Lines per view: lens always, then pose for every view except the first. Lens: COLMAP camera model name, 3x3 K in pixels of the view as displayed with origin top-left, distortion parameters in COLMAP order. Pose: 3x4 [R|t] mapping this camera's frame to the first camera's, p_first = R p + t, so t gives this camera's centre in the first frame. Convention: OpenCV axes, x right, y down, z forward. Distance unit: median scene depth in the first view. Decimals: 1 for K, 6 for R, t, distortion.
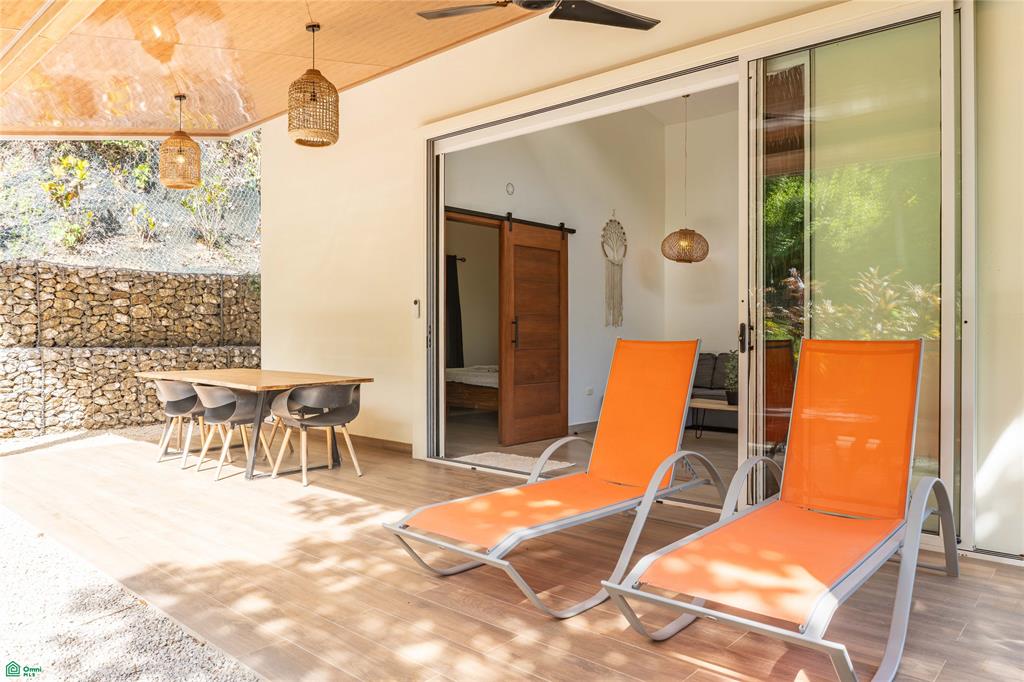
lens RADIAL K [[713.9, 0, 507.7], [0, 713.9, 335.8], [0, 0, 1]] dist [-0.015168, -0.011263]
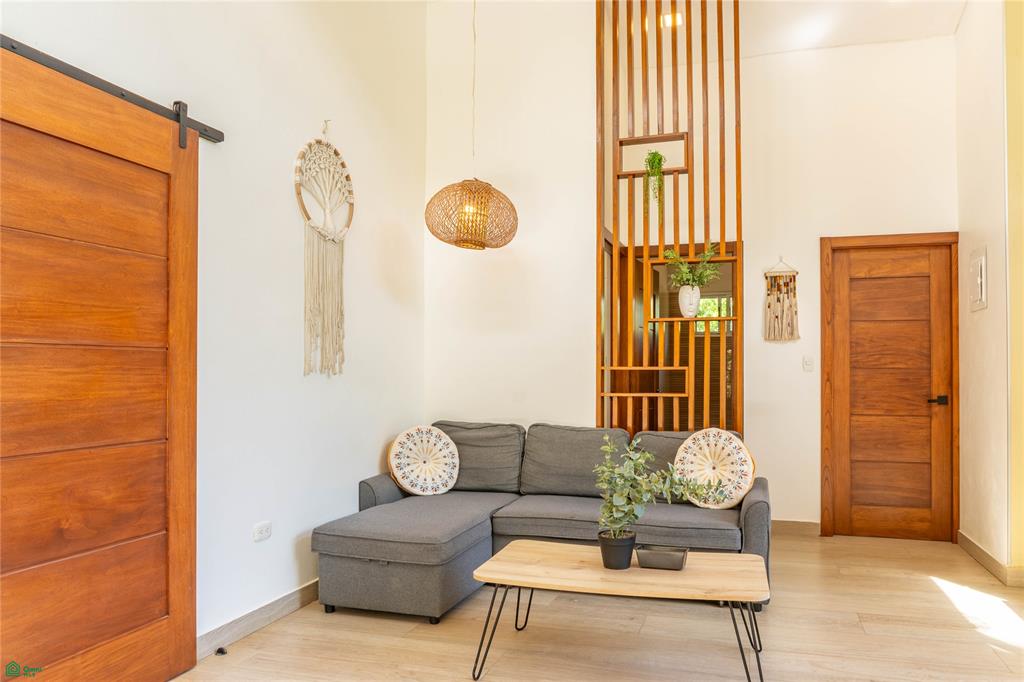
lens RADIAL K [[713.9, 0, 574.2], [0, 713.9, 357.9], [0, 0, 1]] dist [-0.015168, -0.011263]
pose [[0.888590, 0.007171, 0.458646, 0.088604], [0.001799, 0.999816, -0.019119, -0.016071], [-0.458698, 0.017814, 0.888414, 0.563978]]
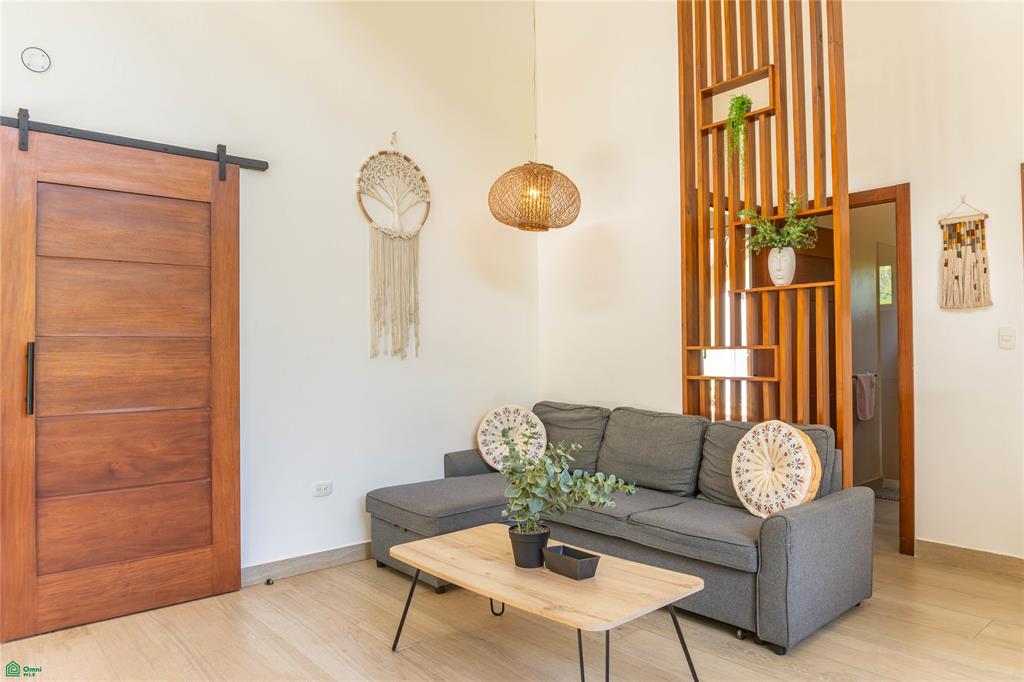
lens RADIAL K [[713.9, 0, 518.7], [0, 713.9, 330.0], [0, 0, 1]] dist [-0.015168, -0.011263]
pose [[0.993429, -0.012223, -0.113797, 0.320810], [0.008715, 0.999473, -0.031272, -0.016778], [0.114119, 0.030075, 0.993012, 0.538720]]
